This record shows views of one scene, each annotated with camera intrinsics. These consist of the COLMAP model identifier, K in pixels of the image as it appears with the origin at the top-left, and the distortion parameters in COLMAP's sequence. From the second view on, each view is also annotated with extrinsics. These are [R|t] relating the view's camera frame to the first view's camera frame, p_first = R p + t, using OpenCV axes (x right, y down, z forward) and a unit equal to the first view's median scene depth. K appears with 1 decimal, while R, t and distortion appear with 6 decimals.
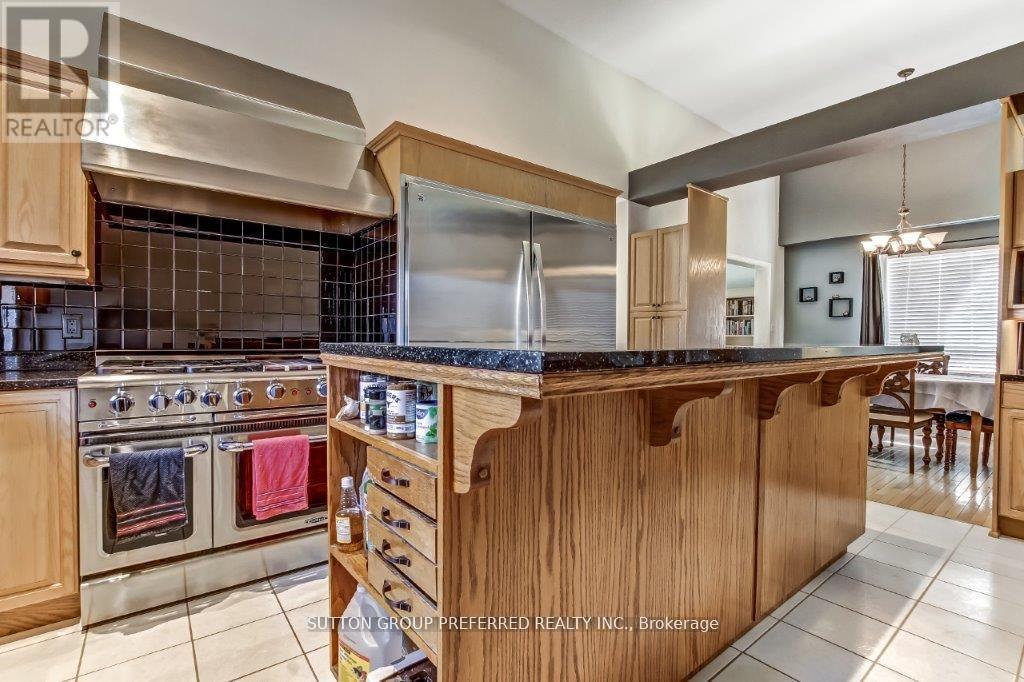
lens RADIAL K [[465.2, 0, 509.8], [0, 465.2, 341.0], [0, 0, 1]] dist [-0.030338, 0.007810]
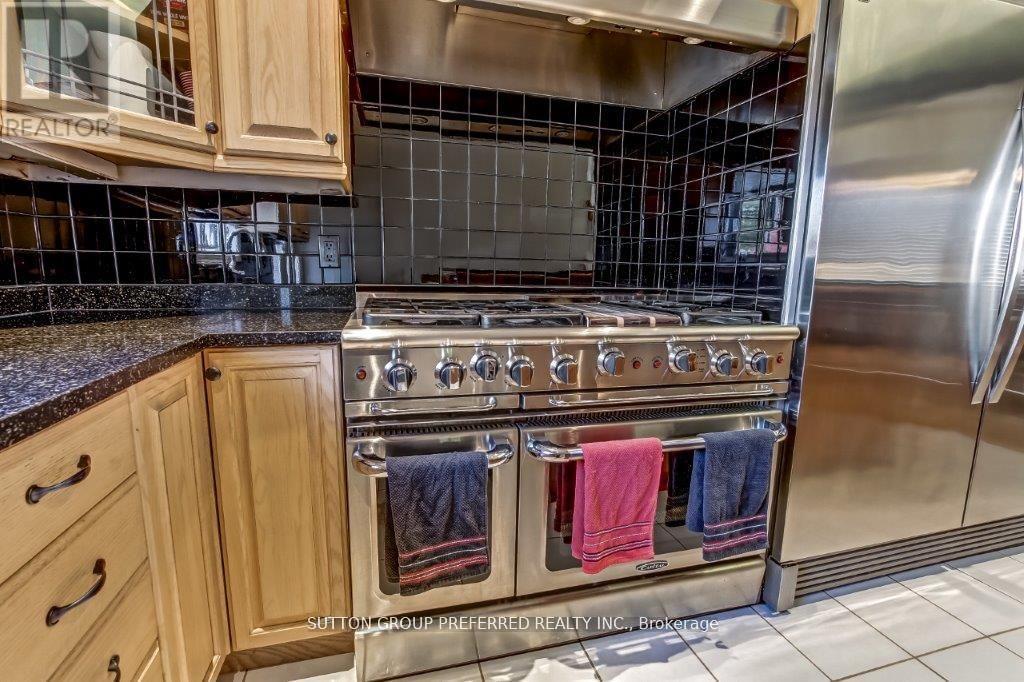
lens RADIAL K [[465.2, 0, 509.8], [0, 465.2, 341.0], [0, 0, 1]] dist [-0.030338, 0.007810]
pose [[0.923050, 0.068991, -0.378443, -0.454410], [-0.016138, 0.989865, 0.141094, 0.001847], [0.384341, -0.124130, 0.914808, 0.465893]]
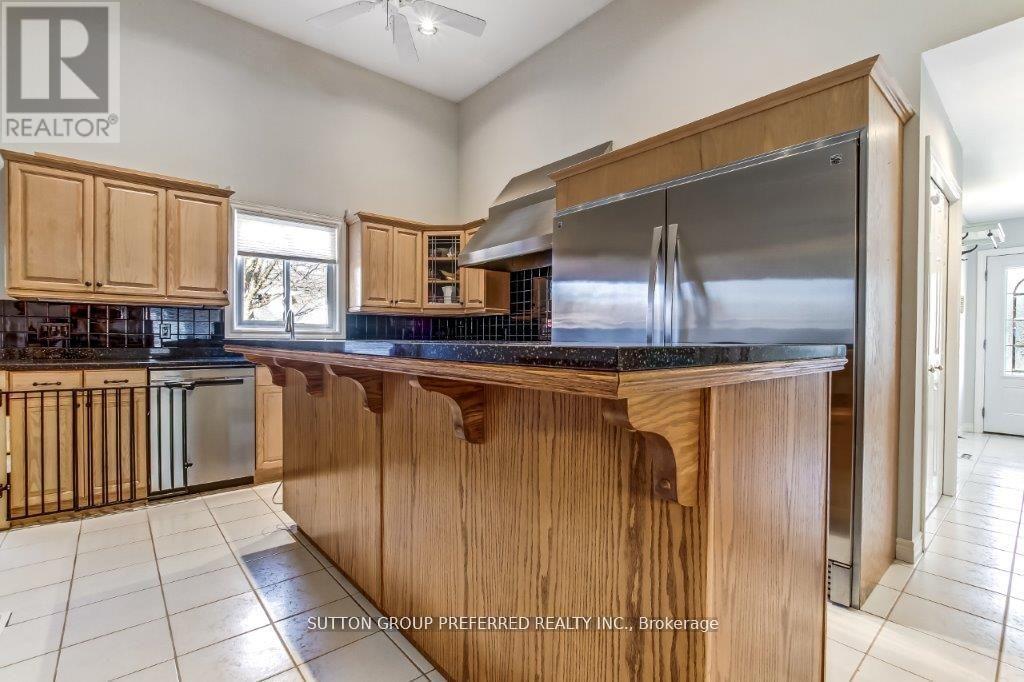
lens RADIAL K [[465.2, 0, 509.8], [0, 465.2, 341.0], [0, 0, 1]] dist [-0.030338, 0.007810]
pose [[0.050425, -0.003405, -0.998722, 1.399829], [-0.015366, 0.999873, -0.004184, 0.006978], [0.998610, 0.015557, 0.050367, 1.084222]]
